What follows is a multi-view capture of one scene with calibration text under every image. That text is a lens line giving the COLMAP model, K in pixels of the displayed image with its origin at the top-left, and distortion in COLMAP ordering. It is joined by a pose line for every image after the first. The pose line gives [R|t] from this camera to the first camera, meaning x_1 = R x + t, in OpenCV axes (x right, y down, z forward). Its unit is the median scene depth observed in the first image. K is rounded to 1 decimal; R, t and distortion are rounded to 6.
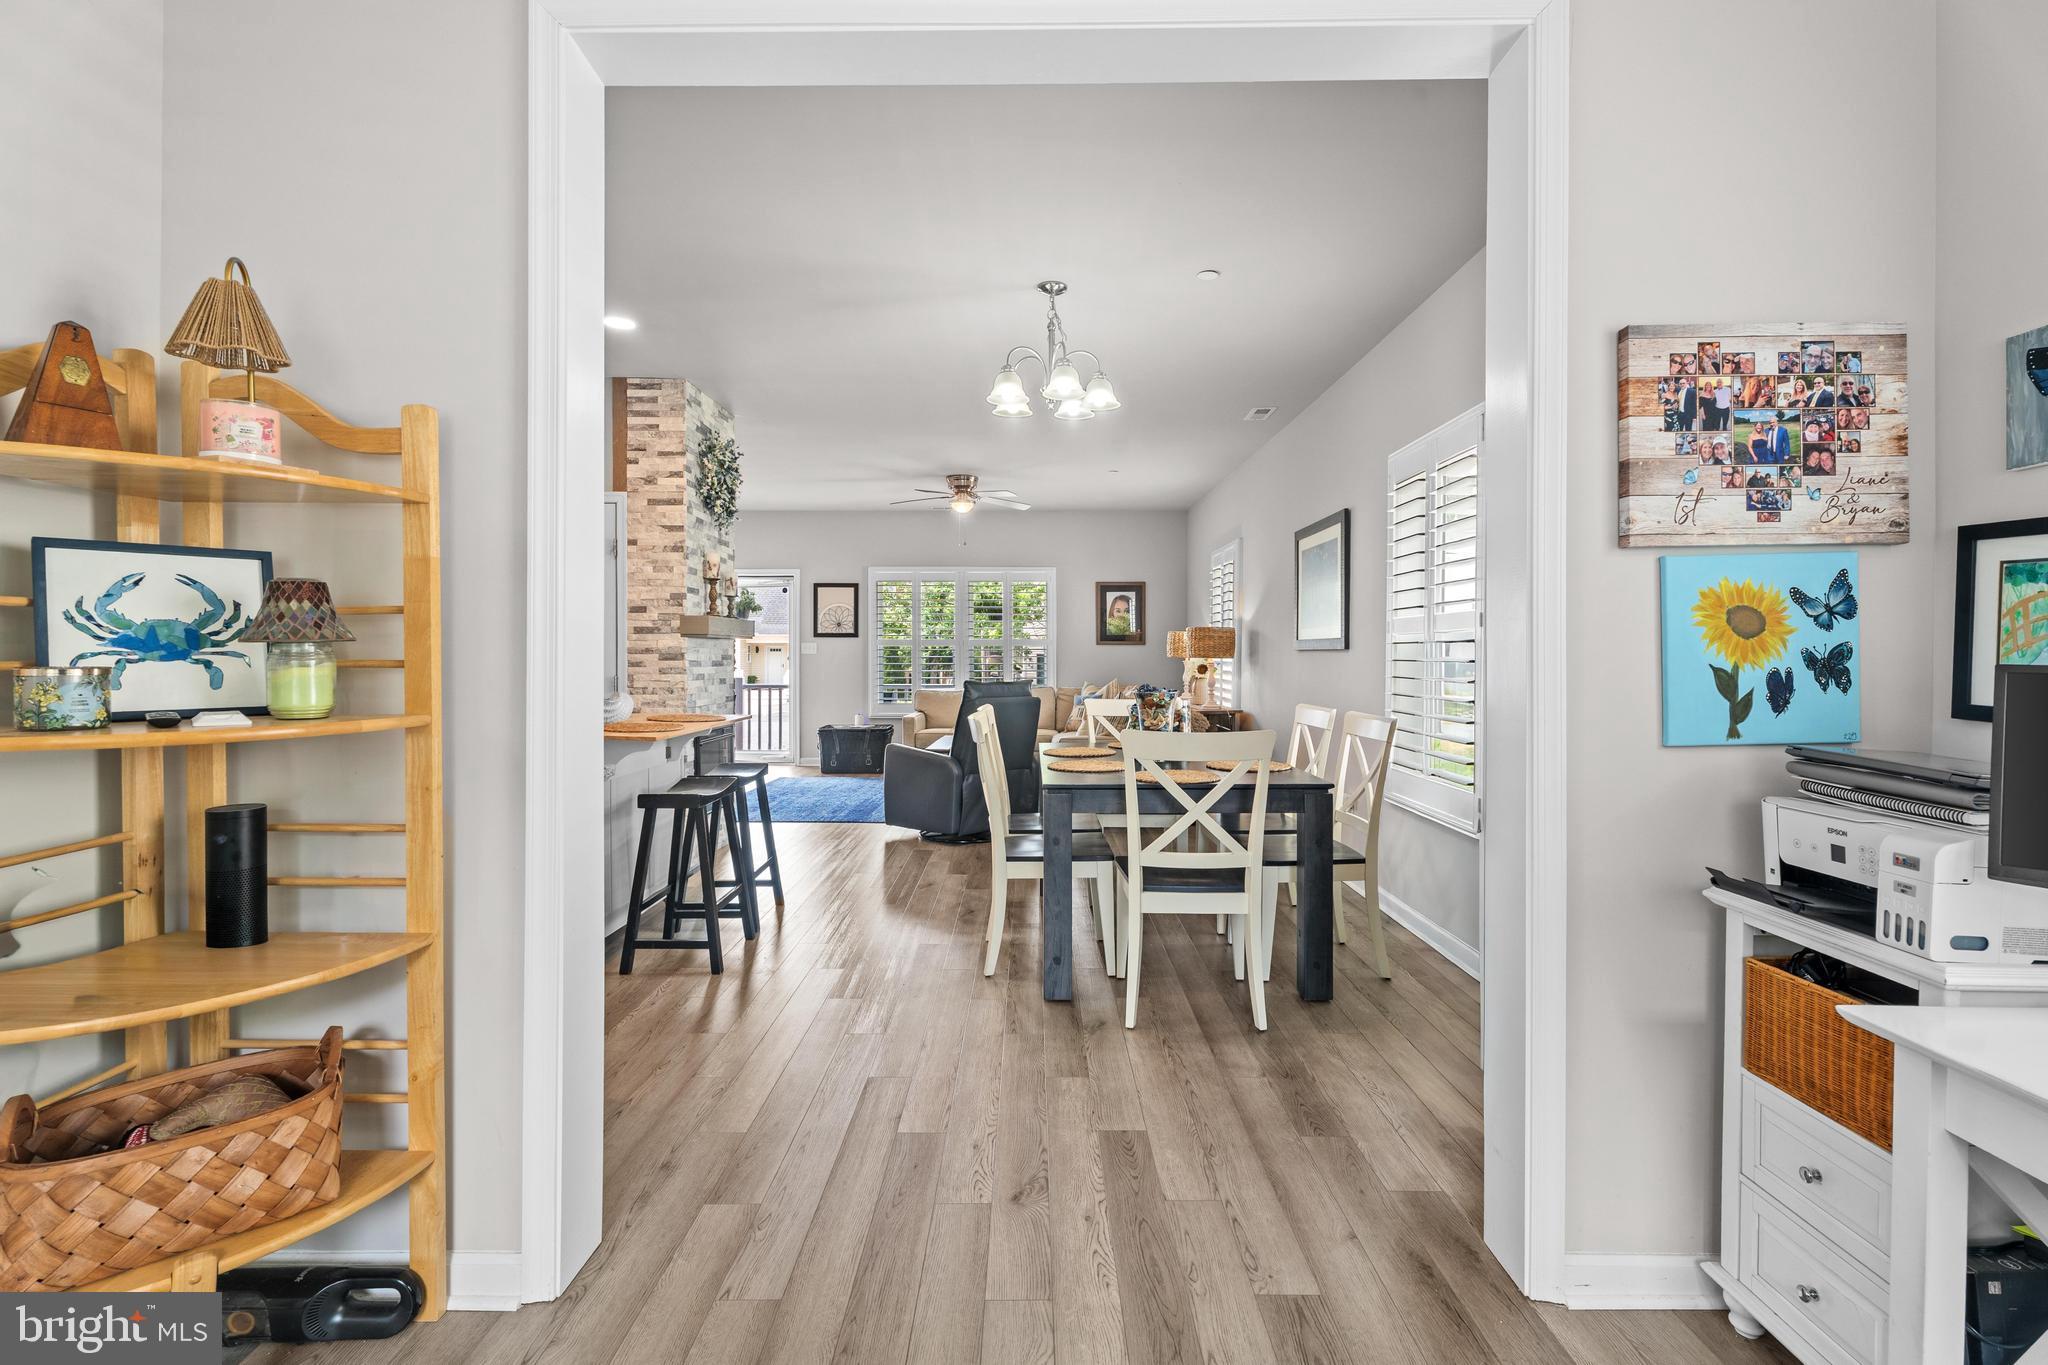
lens RADIAL K [[921.4, 0, 1024.8], [0, 921.4, 650.7], [0, 0, 1]] dist [0.002435, -0.000690]
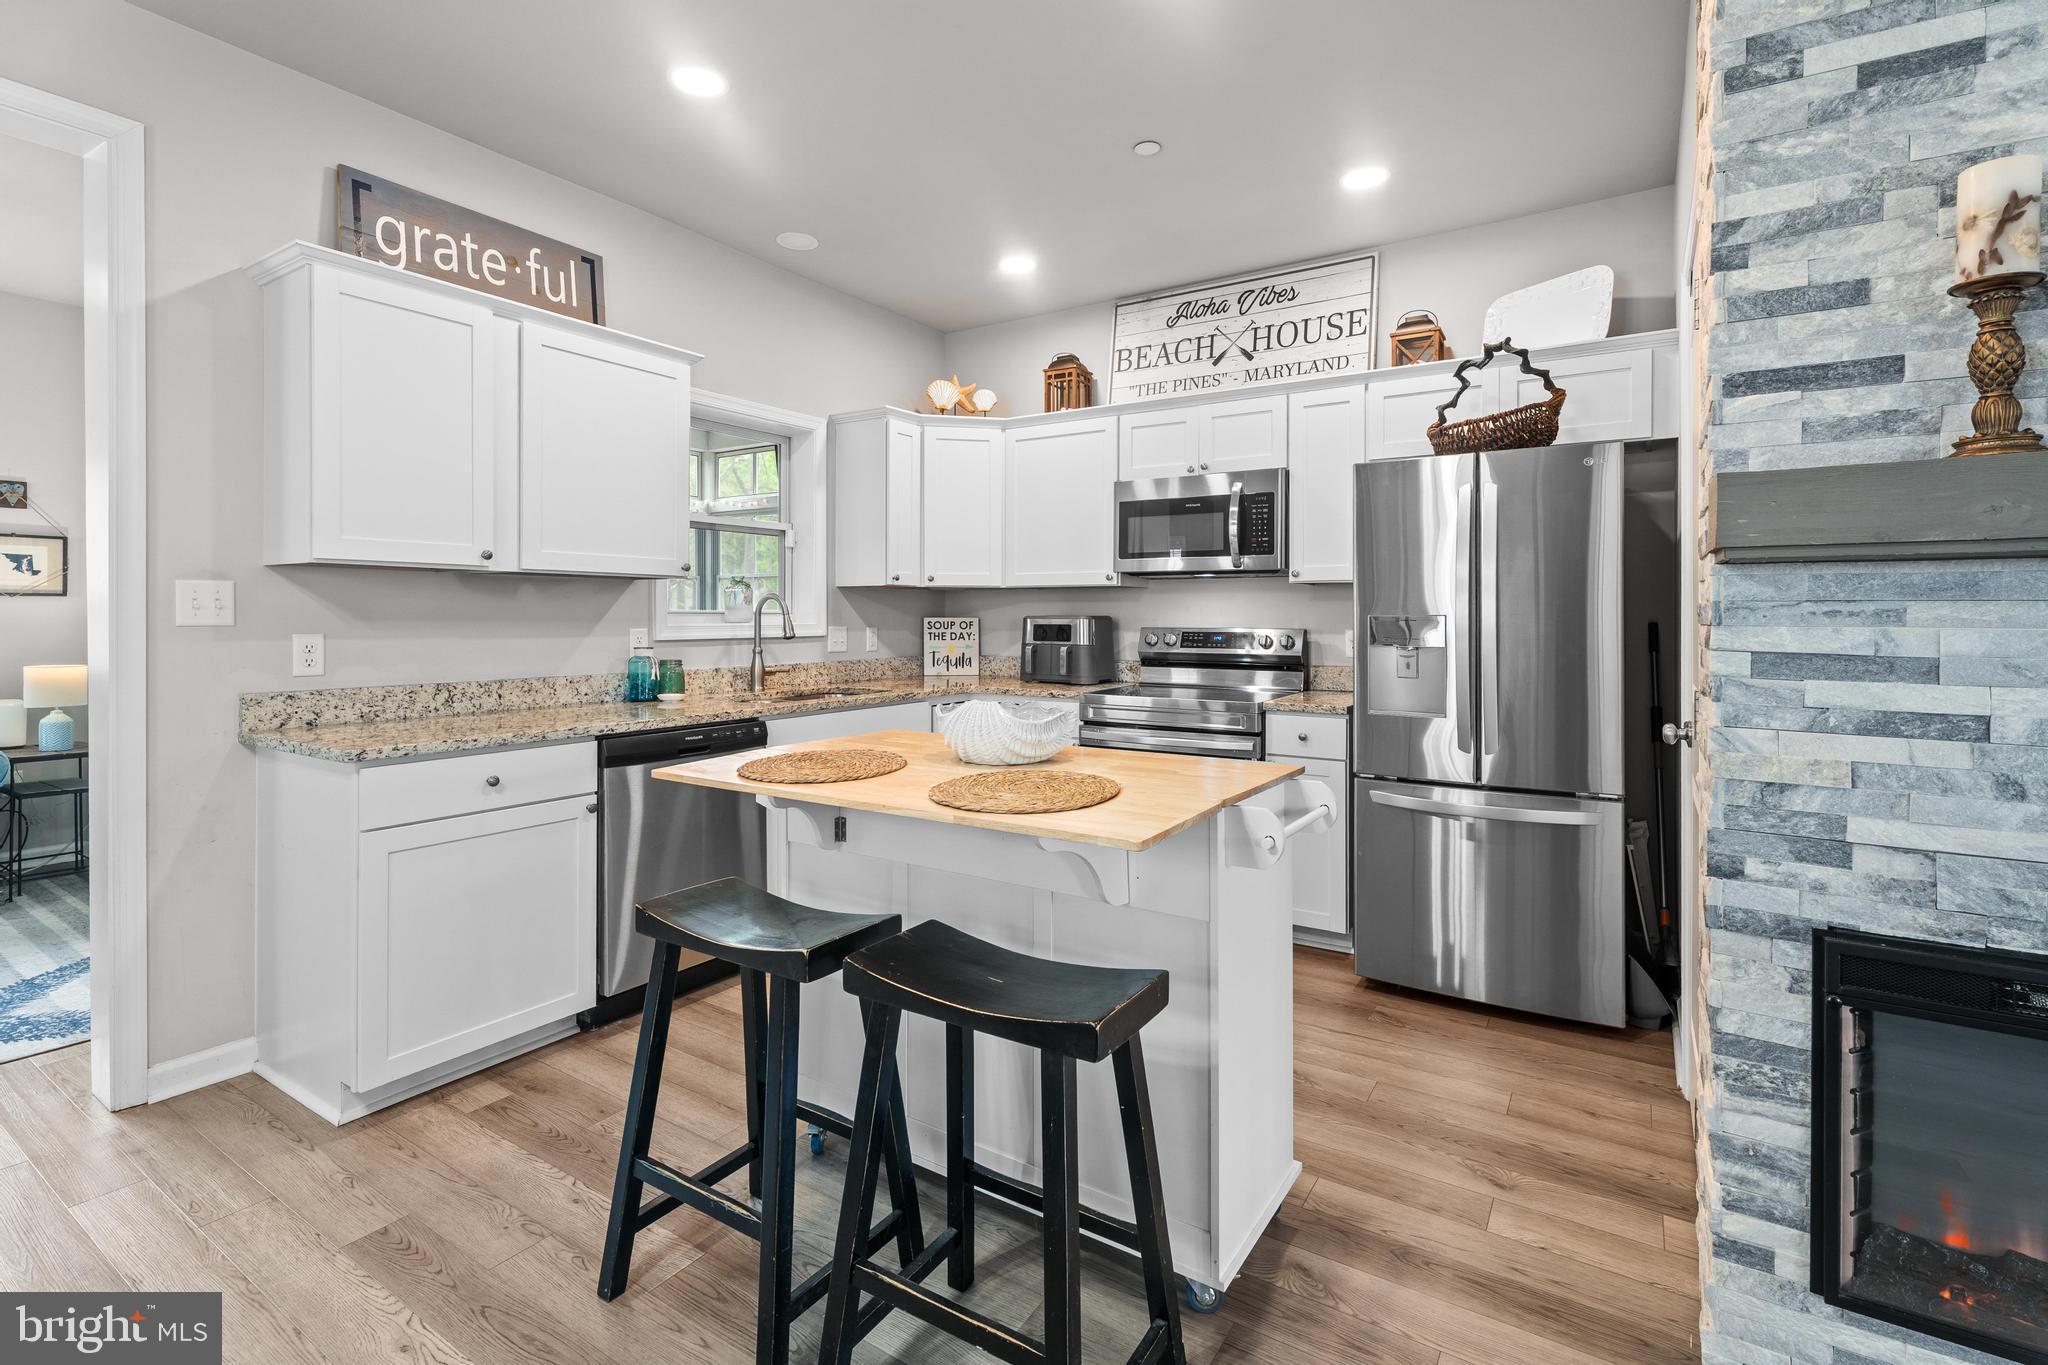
lens RADIAL K [[934.0, 0, 1027.8], [0, 934.0, 619.1], [0, 0, 1]] dist [0.000365, 0.000460]
pose [[-0.537681, 0.004531, -0.843136, -0.029310], [0.002411, 0.999990, 0.003836, -0.000205], [0.843145, 0.000030, -0.537687, 0.965146]]
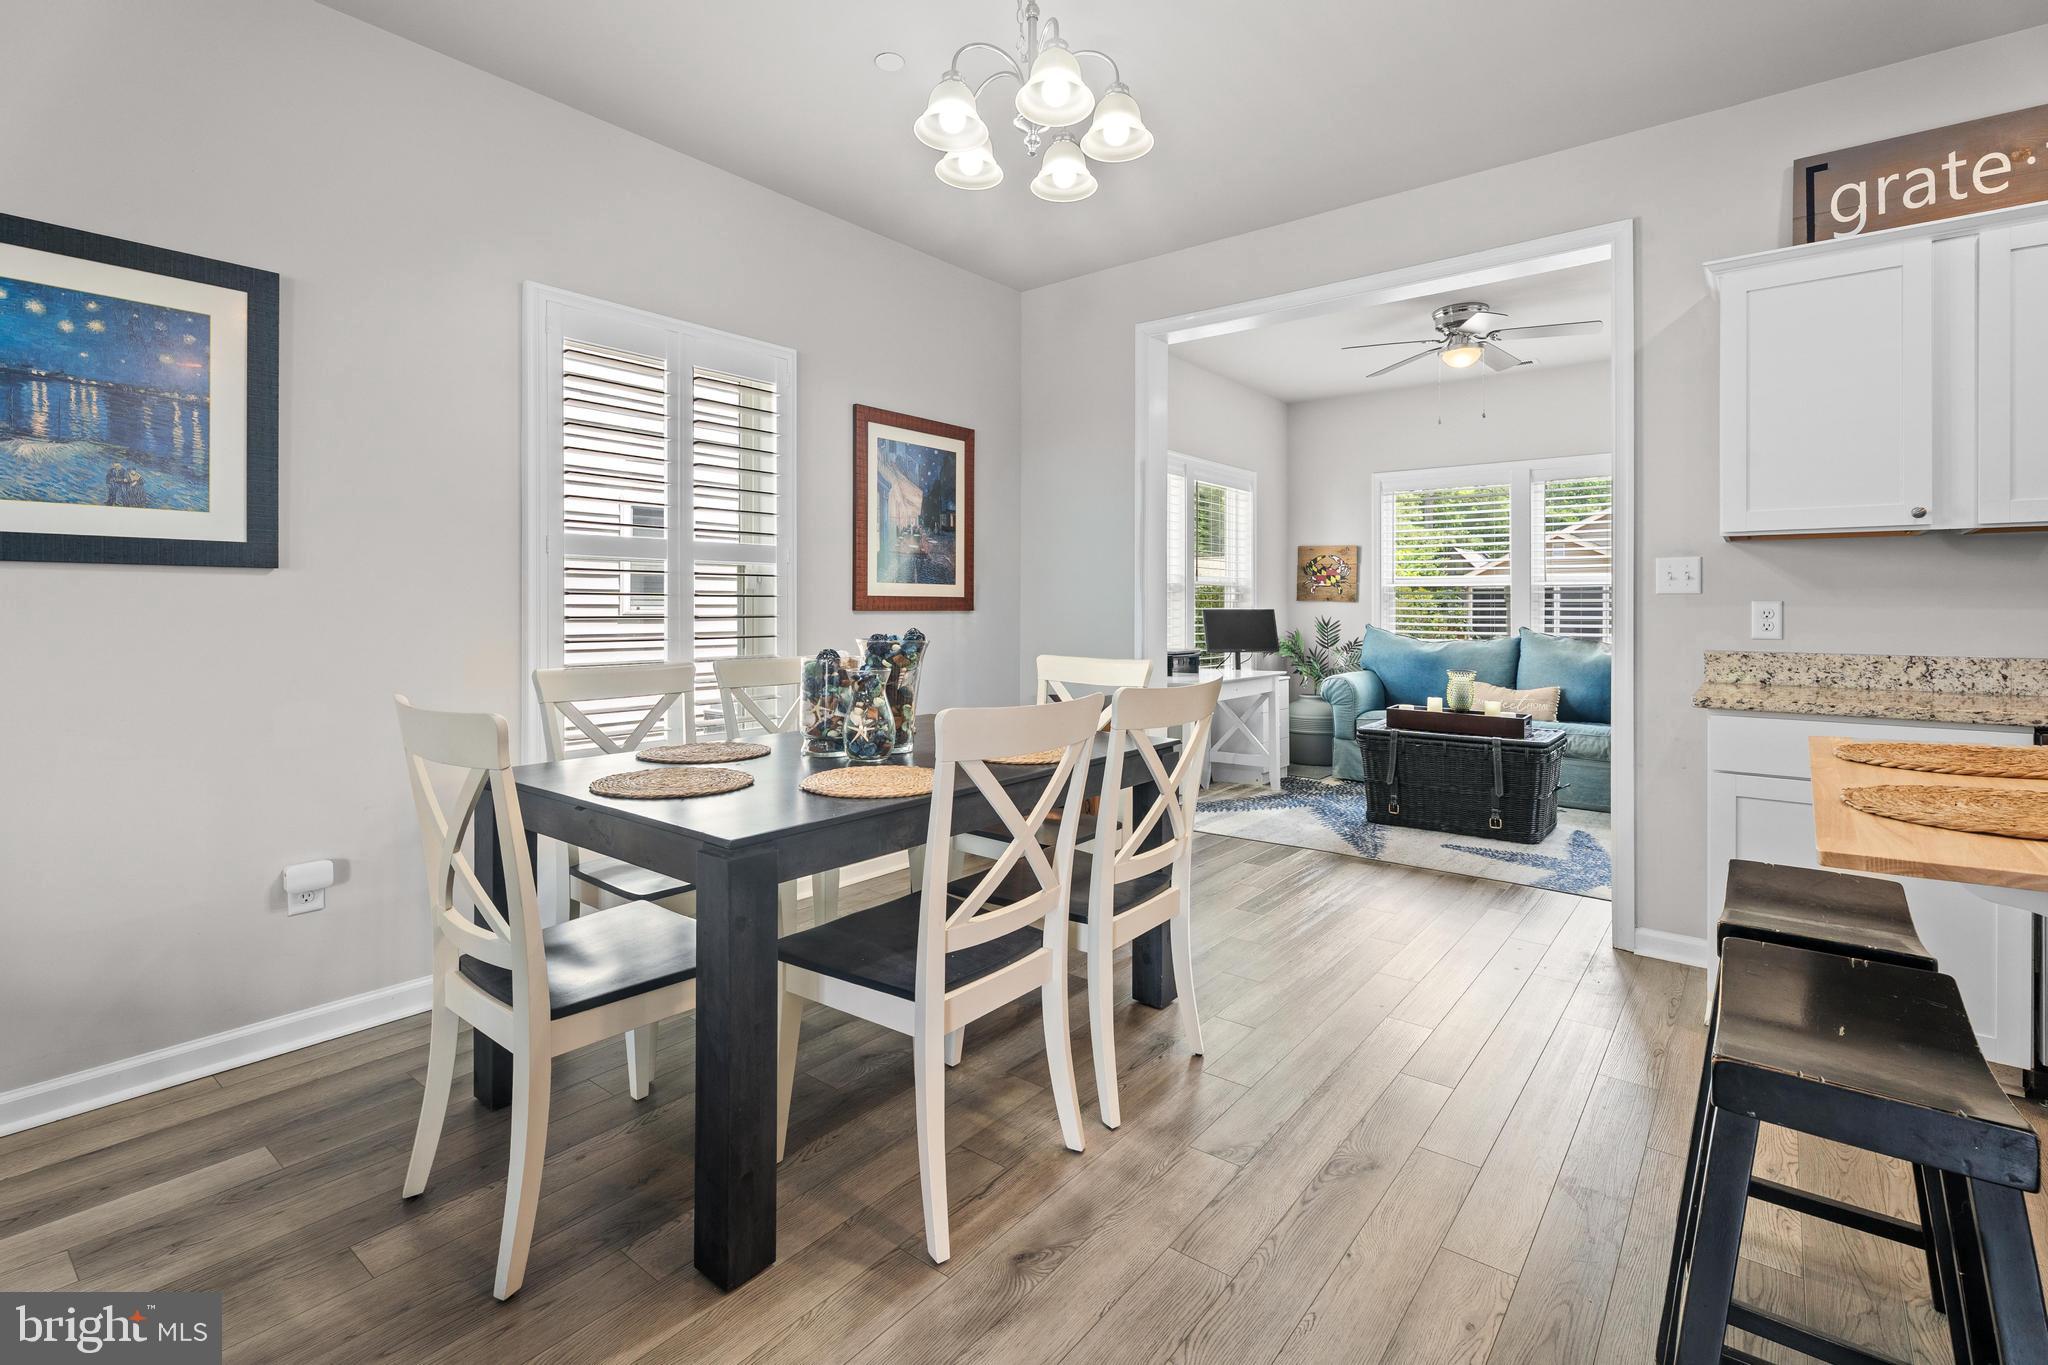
lens RADIAL K [[945.4, 0, 1009.4], [0, 945.4, 605.3], [0, 0, 1]] dist [-0.001934, -0.001378]
pose [[-0.781200, 0.002902, 0.624274, -0.245581], [-0.001512, 0.999977, -0.006542, 0.015863], [-0.624279, -0.006055, -0.781178, 1.088389]]
